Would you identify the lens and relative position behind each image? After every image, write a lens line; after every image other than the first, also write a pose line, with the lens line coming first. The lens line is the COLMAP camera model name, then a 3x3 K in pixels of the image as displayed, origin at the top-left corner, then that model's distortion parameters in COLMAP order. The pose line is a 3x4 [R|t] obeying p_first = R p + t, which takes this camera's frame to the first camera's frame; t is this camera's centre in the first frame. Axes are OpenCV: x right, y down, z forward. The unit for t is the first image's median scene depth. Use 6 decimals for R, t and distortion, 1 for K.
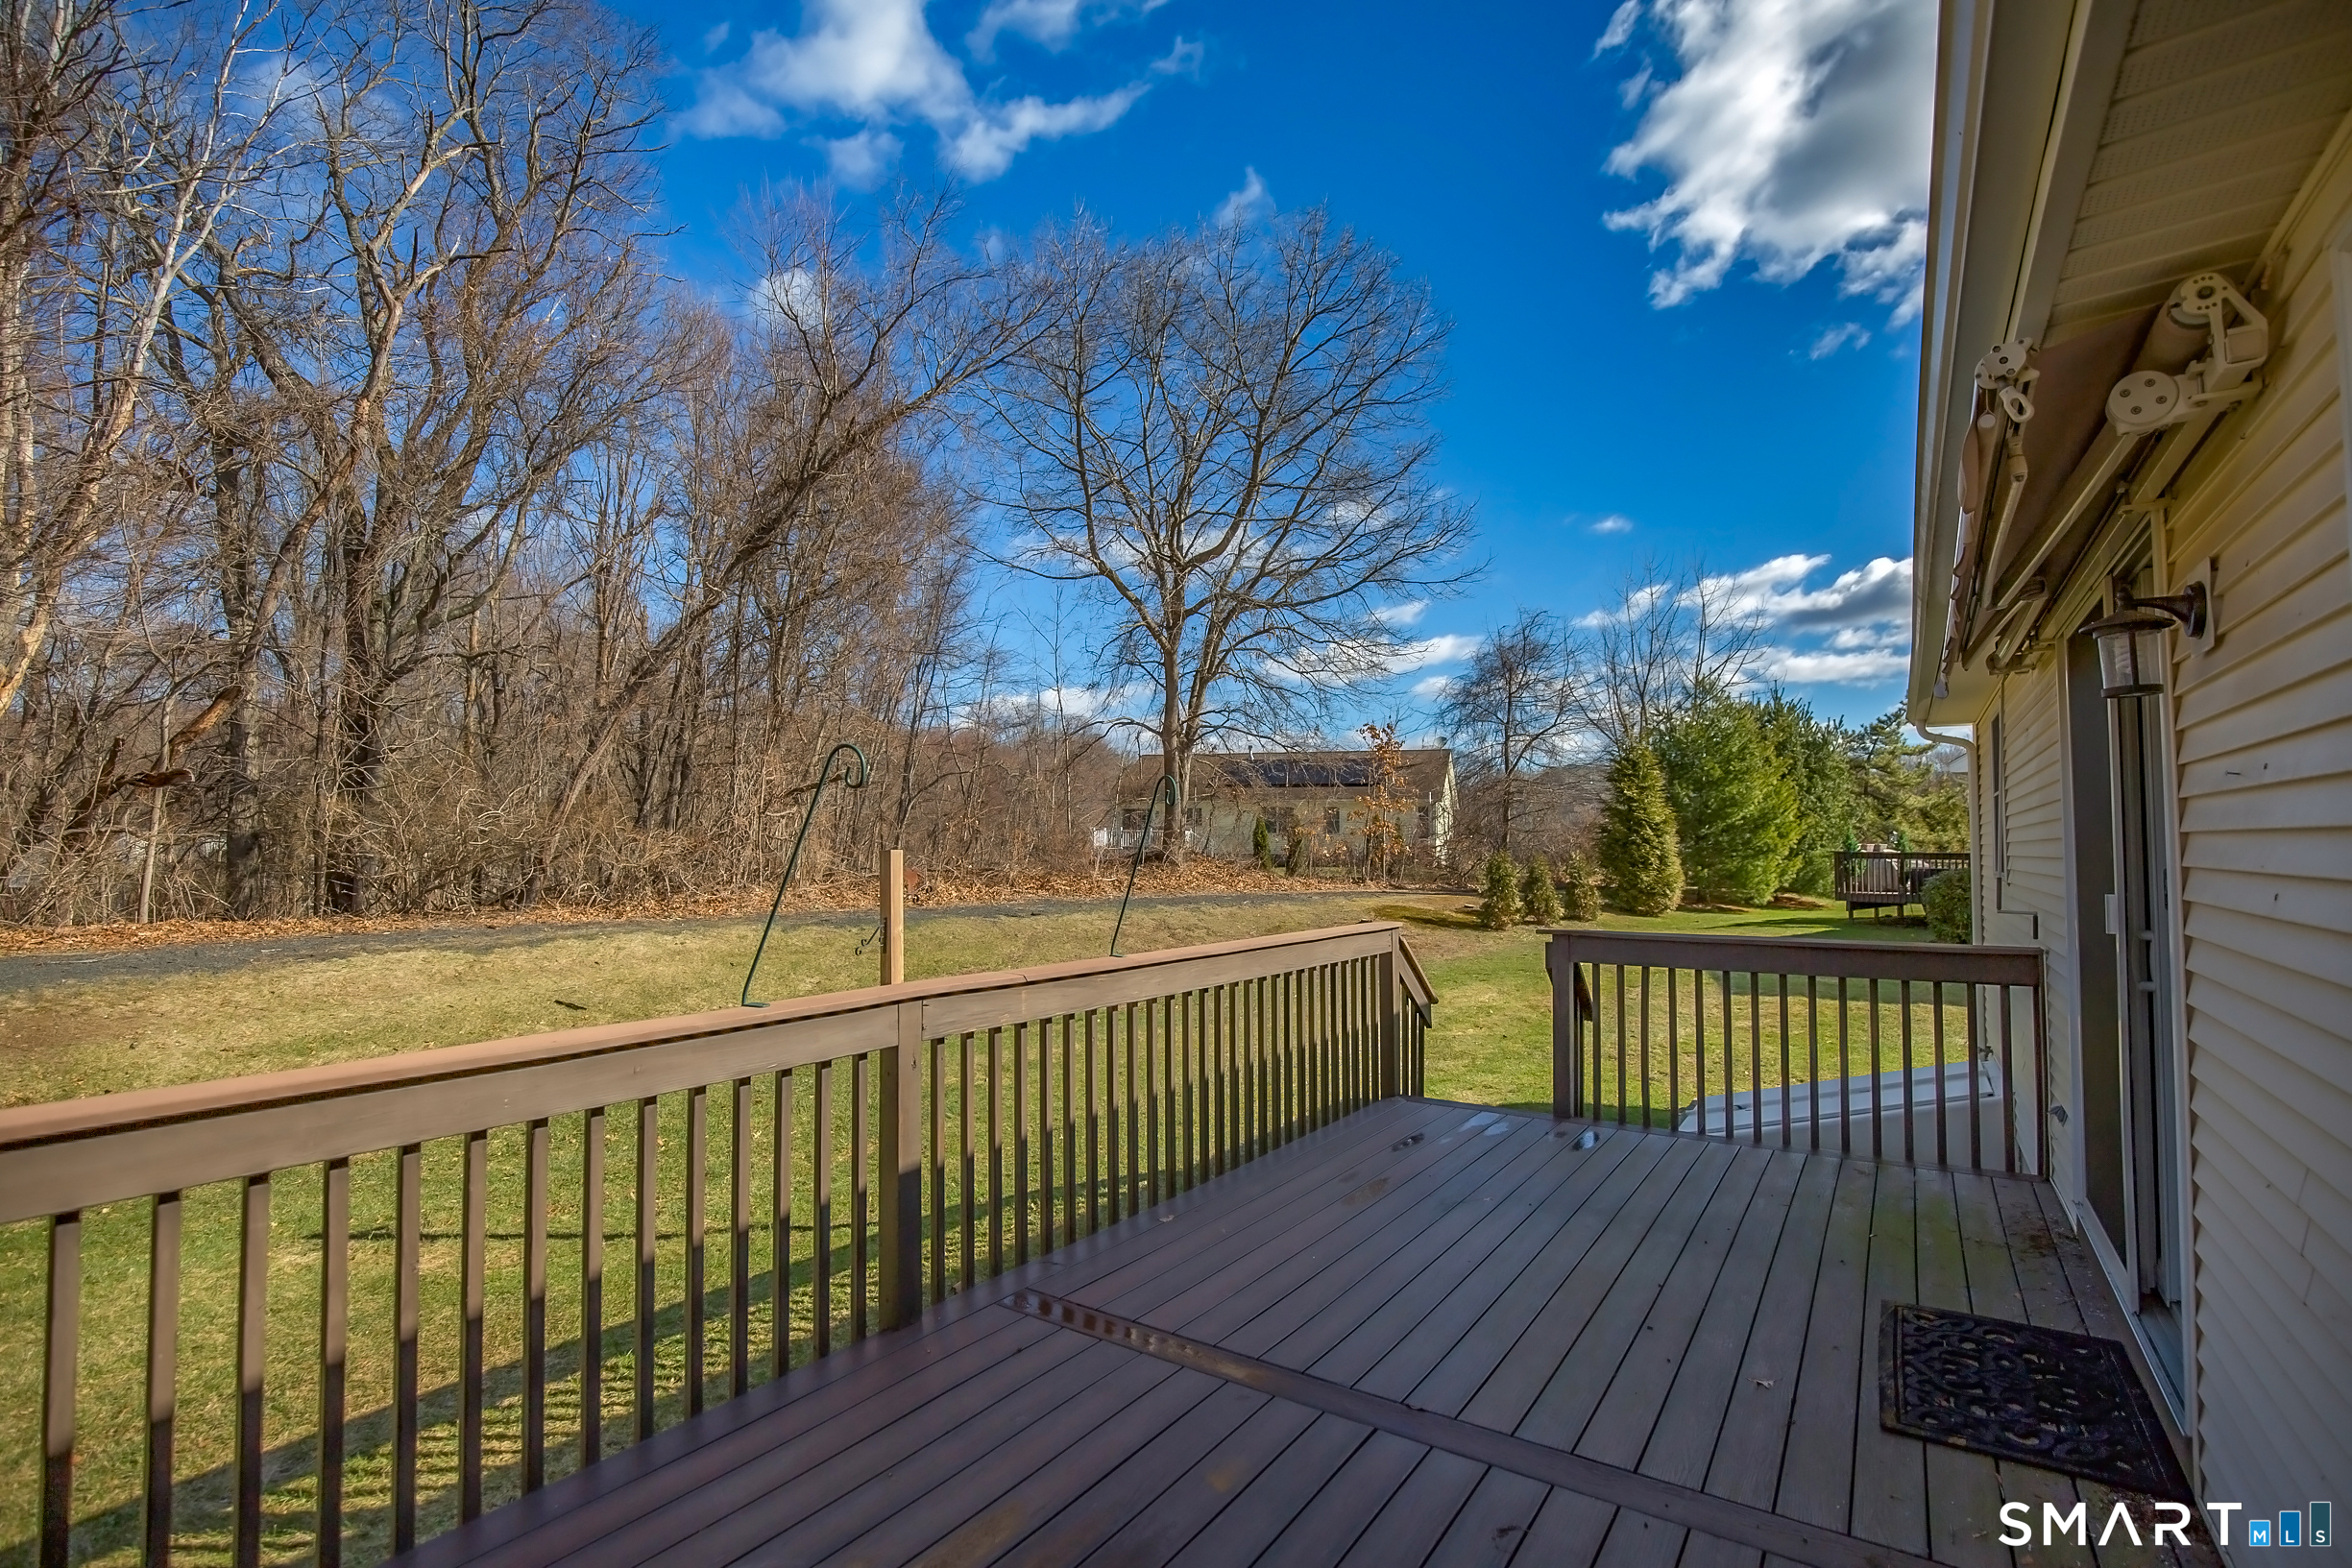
lens RADIAL K [[1121.5, 0, 1189.4], [0, 1121.5, 787.8], [0, 0, 1]] dist [-0.029604, 0.003944]
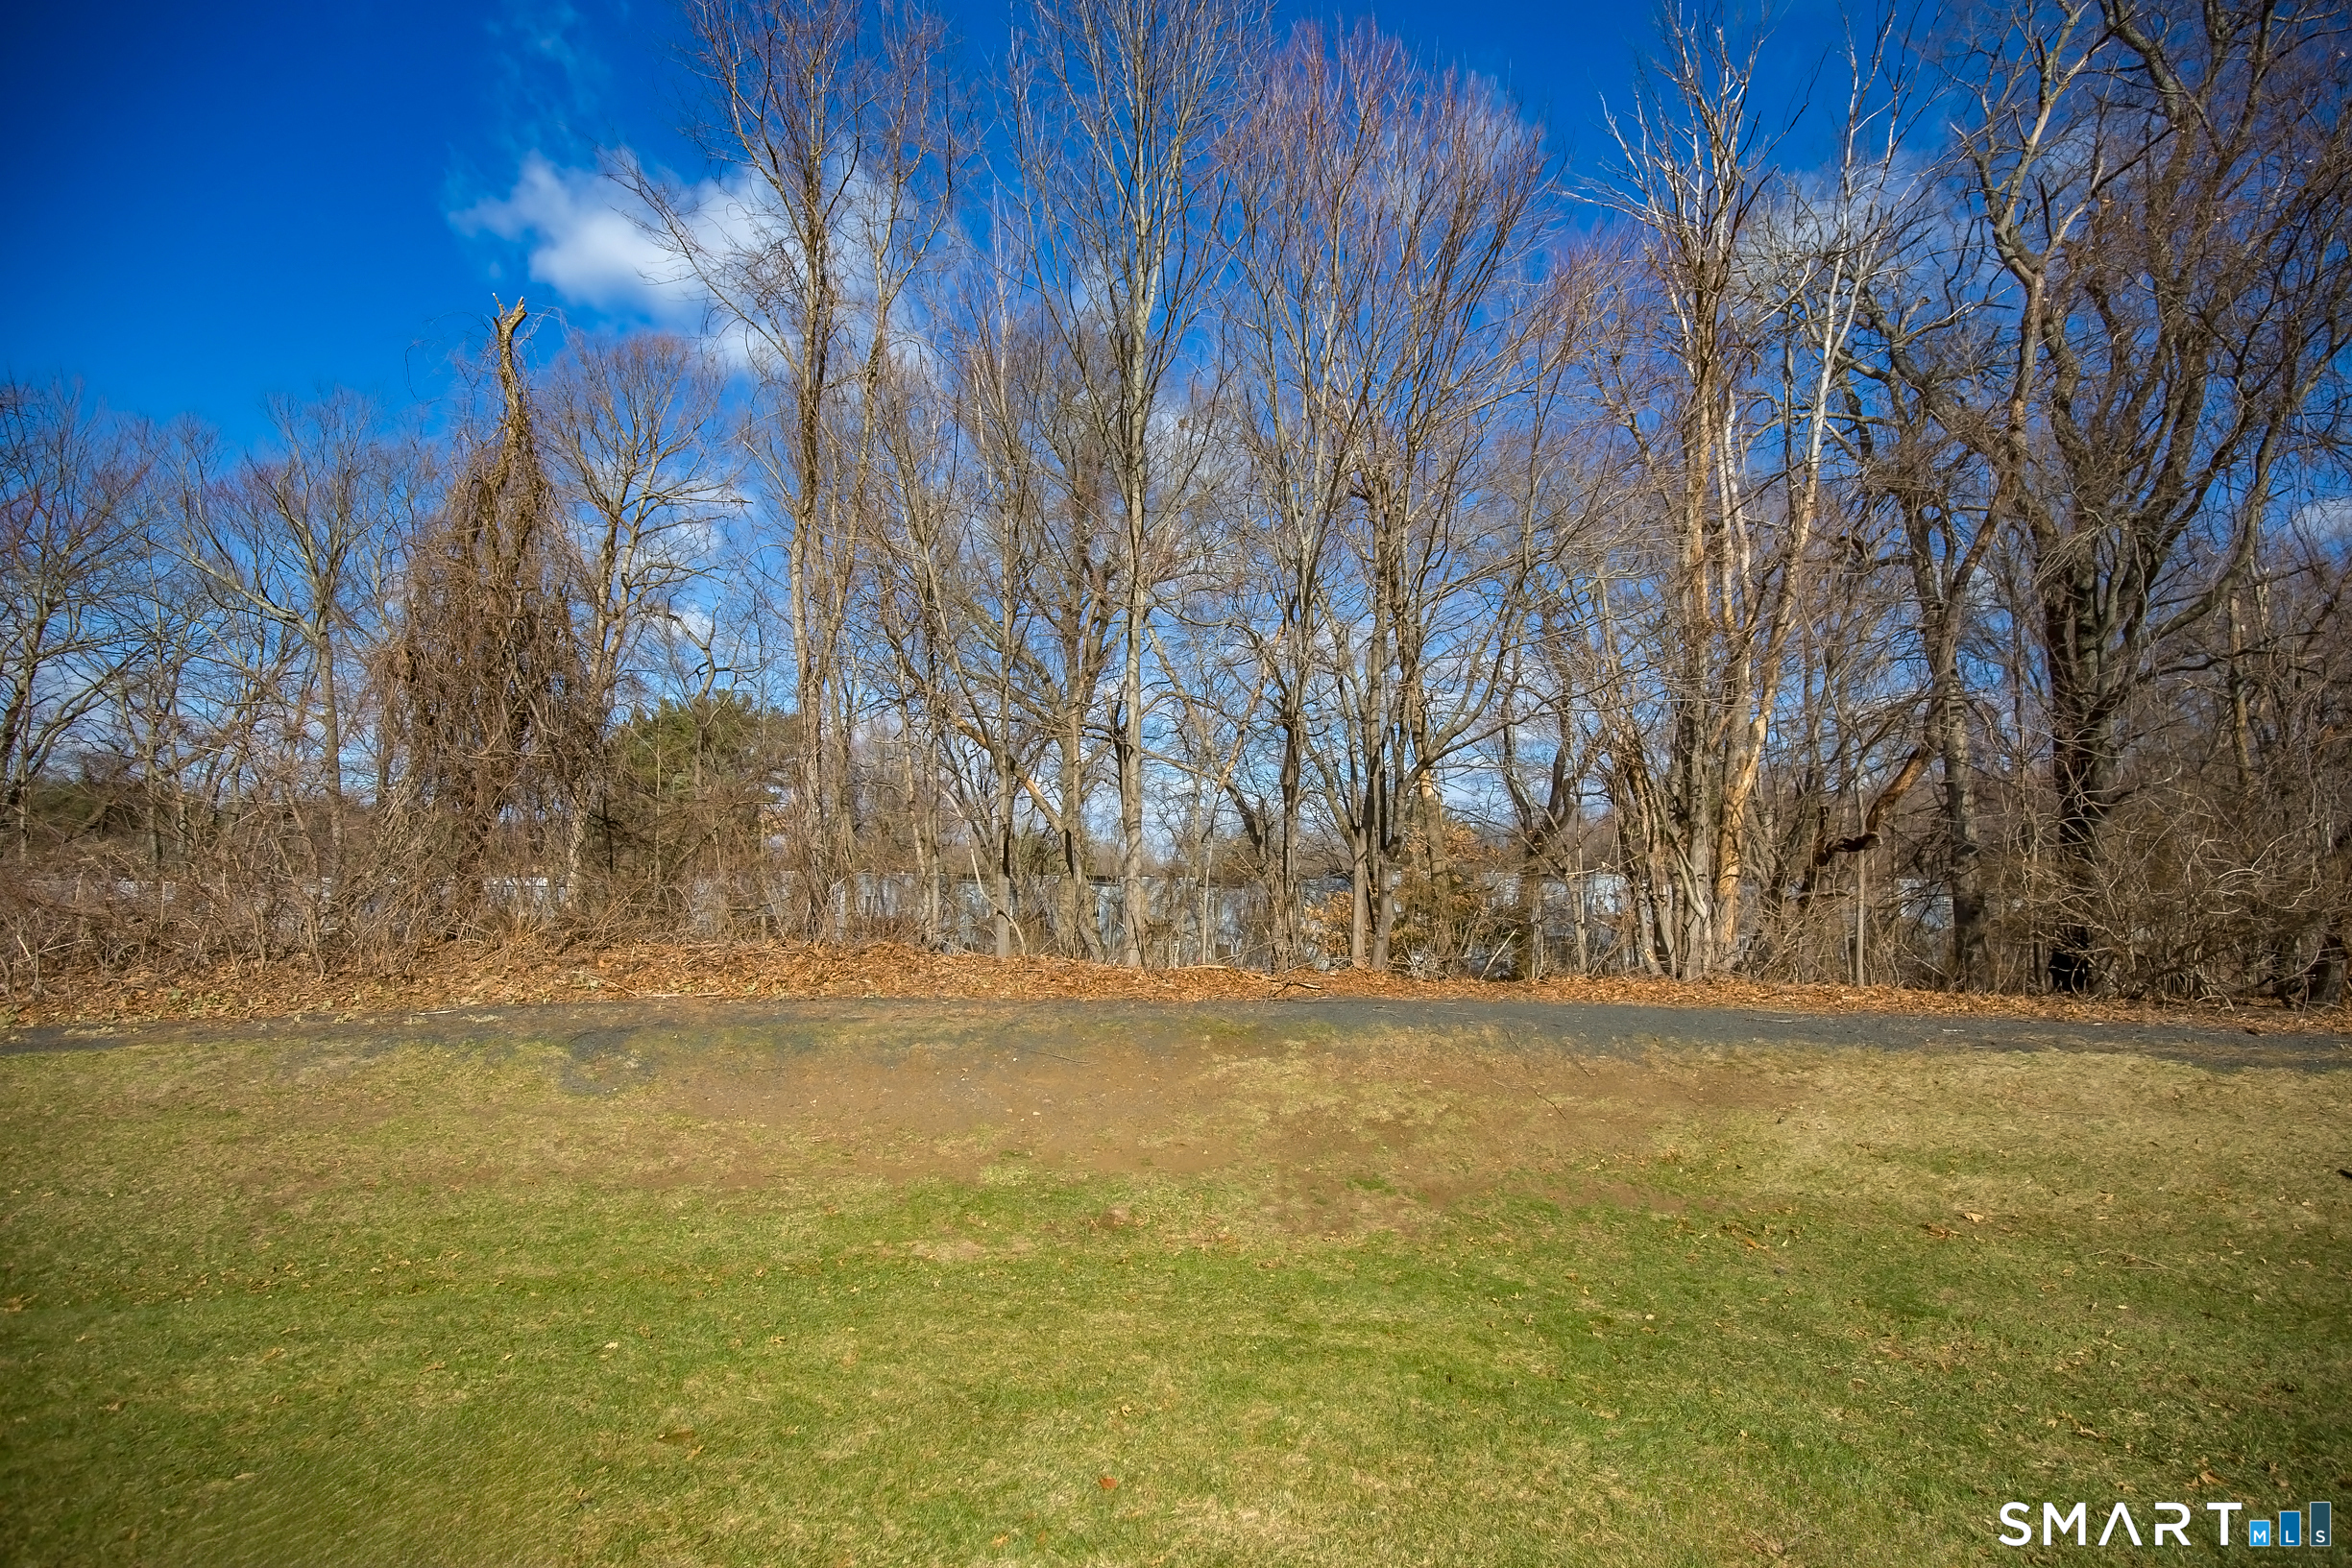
lens RADIAL K [[1068.5, 0, 1176.0], [0, 1068.5, 784.0], [0, 0, 1]] dist [-0.036403, 0.006648]
pose [[0.141140, -0.099196, -0.985007, -0.072837], [0.037093, 0.994799, -0.094867, 0.006759], [0.989295, -0.023148, 0.144085, 0.268363]]
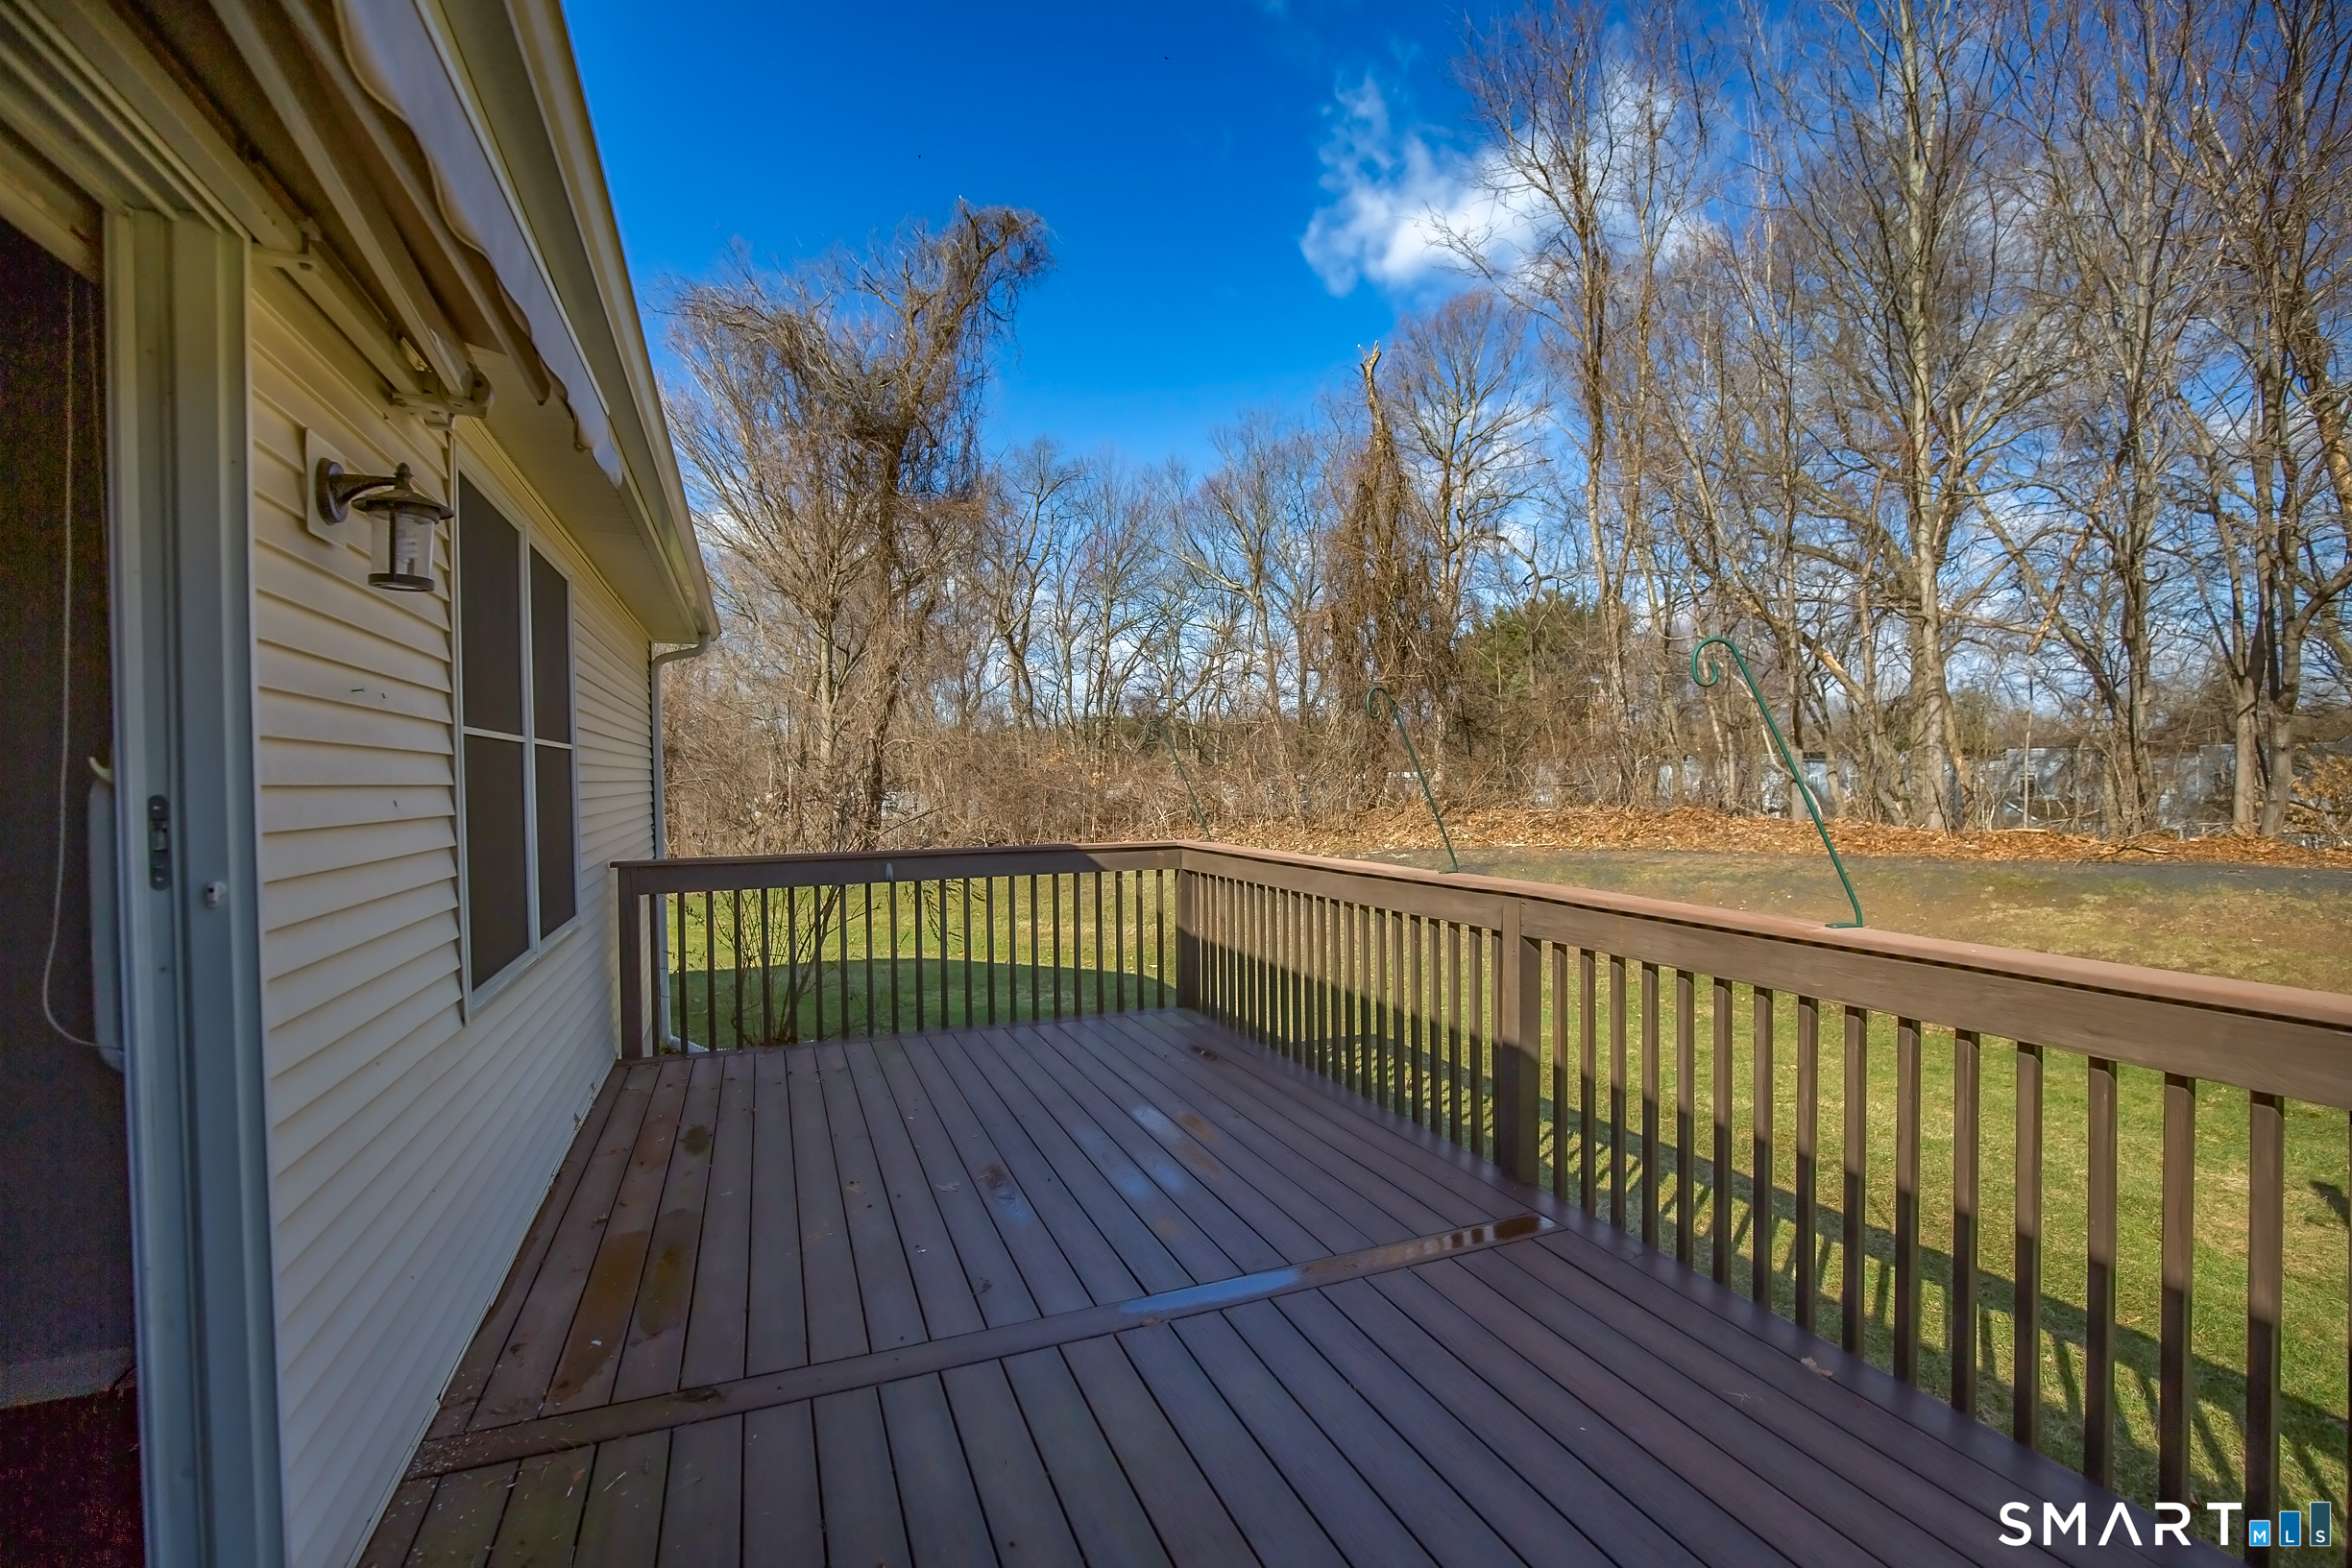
lens RADIAL K [[1121.5, 0, 1189.4], [0, 1121.5, 787.8], [0, 0, 1]] dist [-0.029604, 0.003944]
pose [[-0.553776, 0.010436, -0.832600, 0.229306], [0.054549, 0.998228, -0.023769, 0.026538], [0.830877, -0.058580, -0.553364, 0.366075]]
